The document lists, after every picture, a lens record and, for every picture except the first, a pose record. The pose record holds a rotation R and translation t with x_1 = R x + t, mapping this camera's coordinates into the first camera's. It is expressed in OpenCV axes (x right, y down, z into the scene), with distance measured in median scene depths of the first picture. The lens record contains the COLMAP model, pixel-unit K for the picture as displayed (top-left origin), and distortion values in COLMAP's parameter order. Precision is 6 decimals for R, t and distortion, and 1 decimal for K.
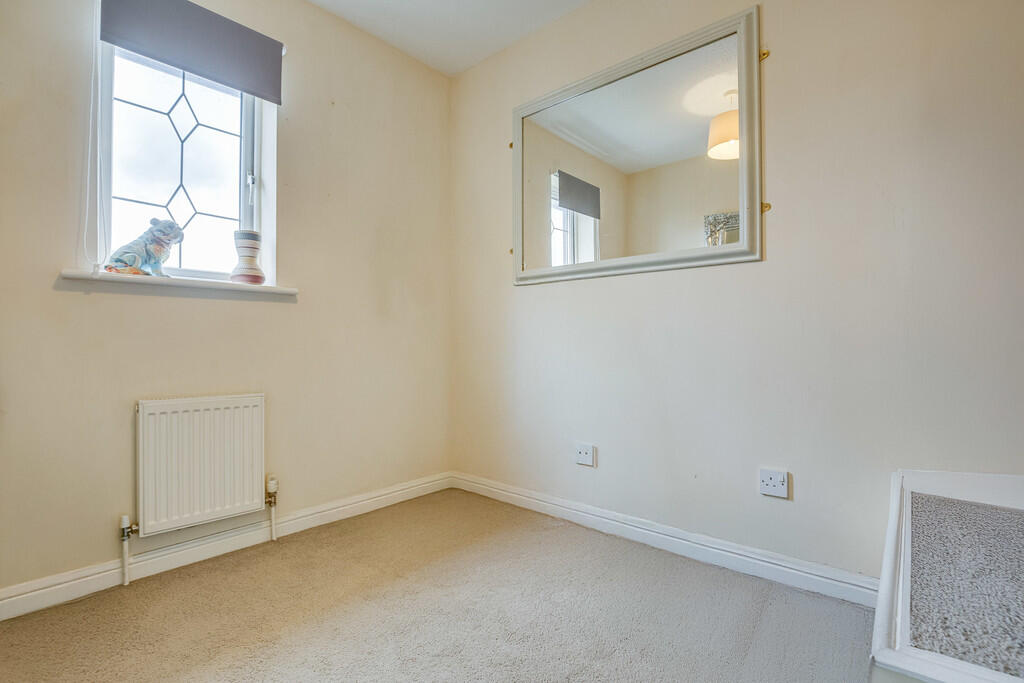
lens RADIAL K [[483.3, 0, 505.8], [0, 483.3, 340.8], [0, 0, 1]] dist [-0.031533, 0.004502]
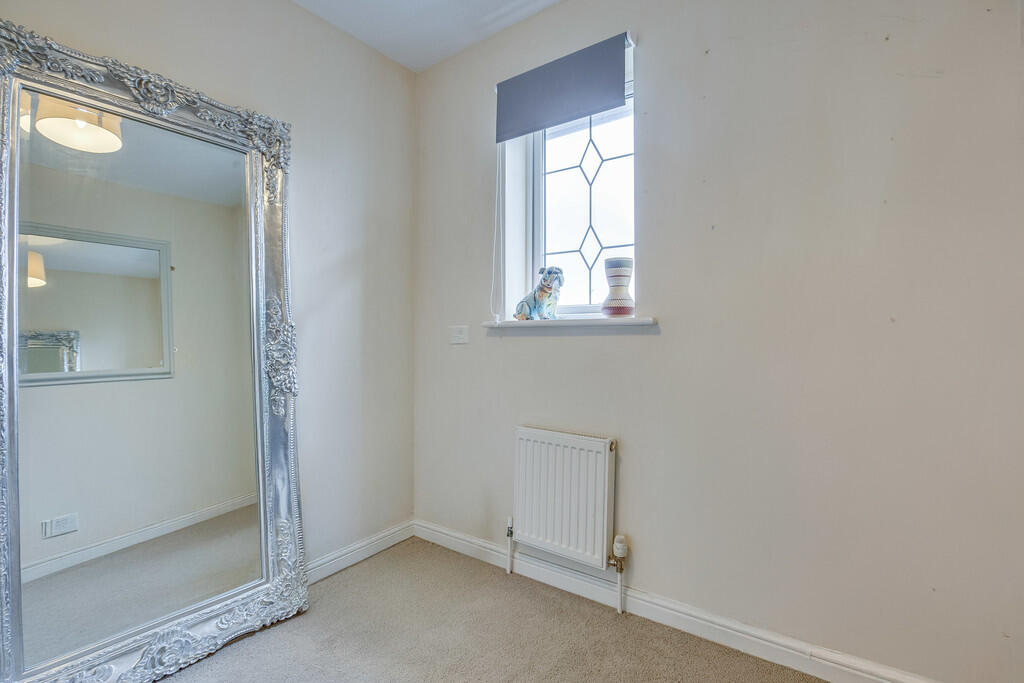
lens RADIAL K [[483.3, 0, 505.8], [0, 483.3, 340.8], [0, 0, 1]] dist [-0.031533, 0.004502]
pose [[0.084855, -0.005891, -0.996376, 0.396002], [0.001634, 0.999982, -0.005773, -0.074374], [0.996392, -0.001138, 0.084863, 0.790915]]
